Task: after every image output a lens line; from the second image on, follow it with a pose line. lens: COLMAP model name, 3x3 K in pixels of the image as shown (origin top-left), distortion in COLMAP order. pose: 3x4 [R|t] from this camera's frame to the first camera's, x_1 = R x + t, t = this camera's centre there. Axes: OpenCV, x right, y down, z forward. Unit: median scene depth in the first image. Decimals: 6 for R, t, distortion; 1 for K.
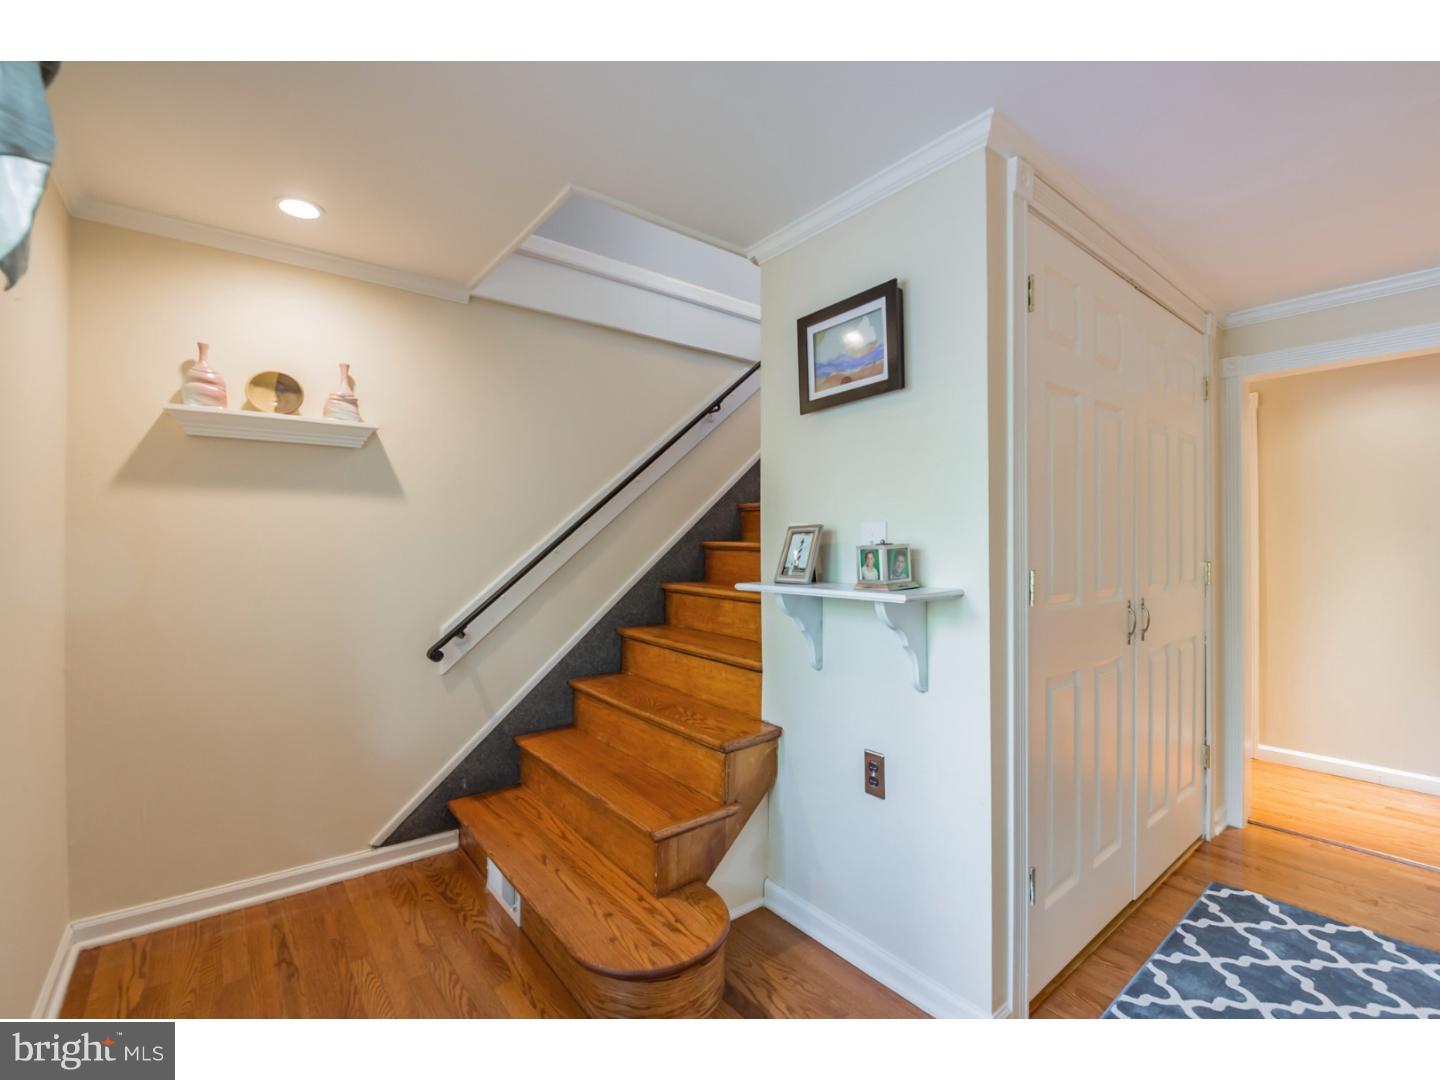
lens RADIAL K [[622.9, 0, 734.9], [0, 622.9, 540.1], [0, 0, 1]] dist [-0.006516, -0.006778]
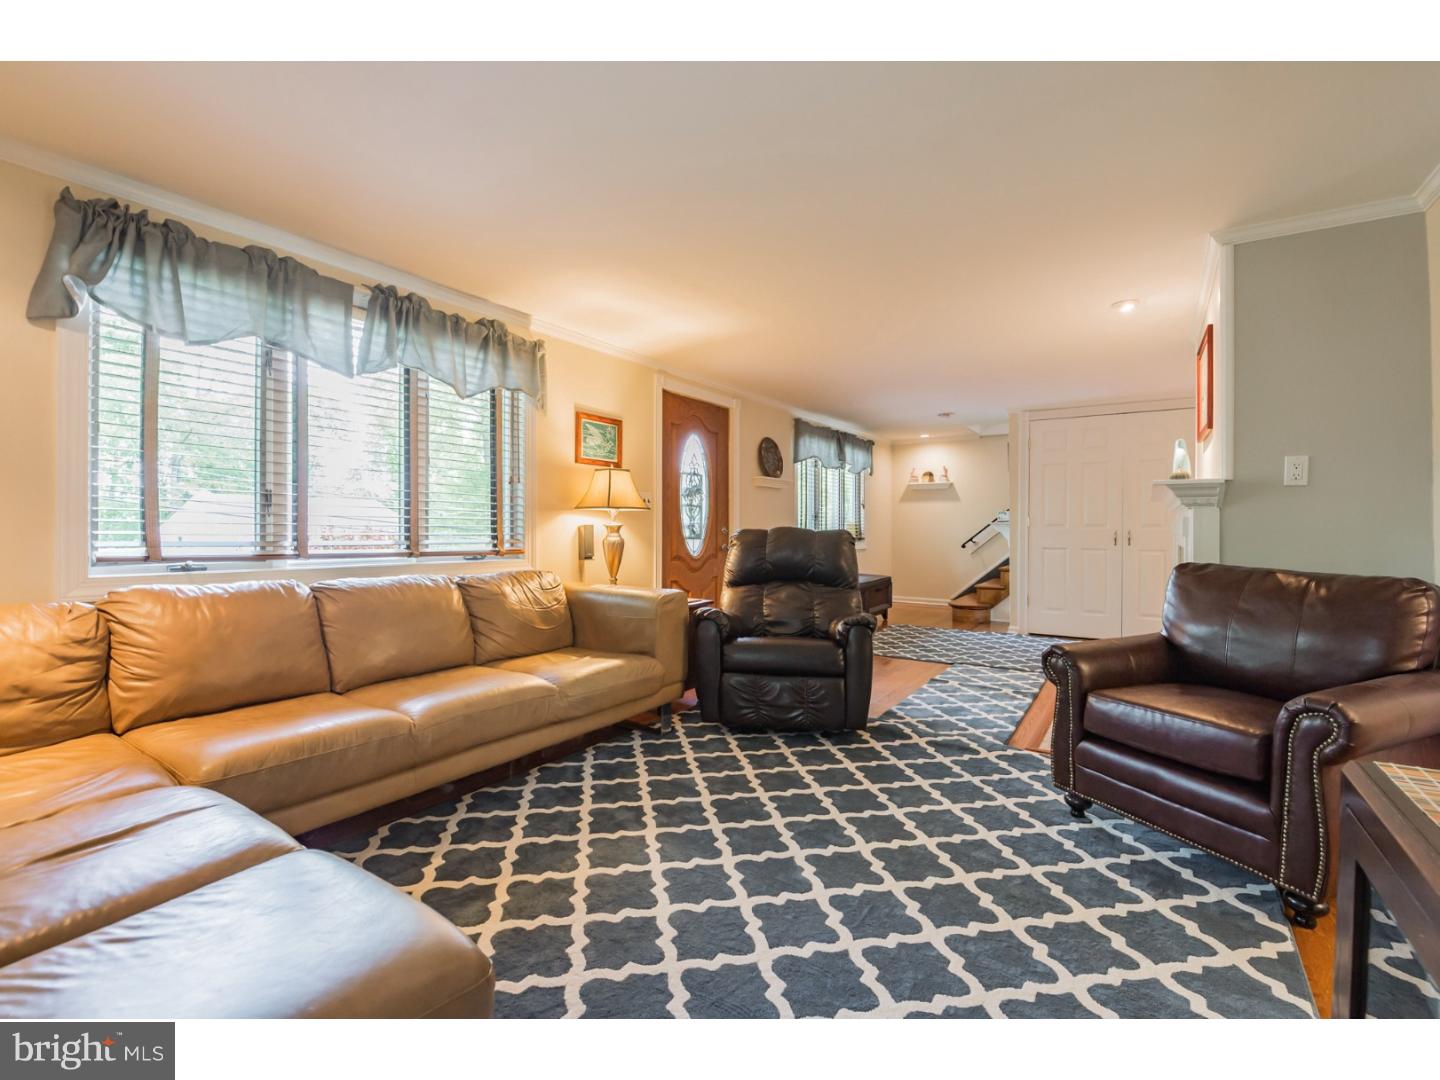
lens RADIAL K [[622.9, 0, 718.6], [0, 622.9, 533.3], [0, 0, 1]] dist [-0.006516, -0.006778]
pose [[0.284169, 0.008638, -0.958735, 2.648274], [0.001615, 0.999954, 0.009488, 0.080197], [0.958773, -0.004244, 0.284142, -1.392324]]
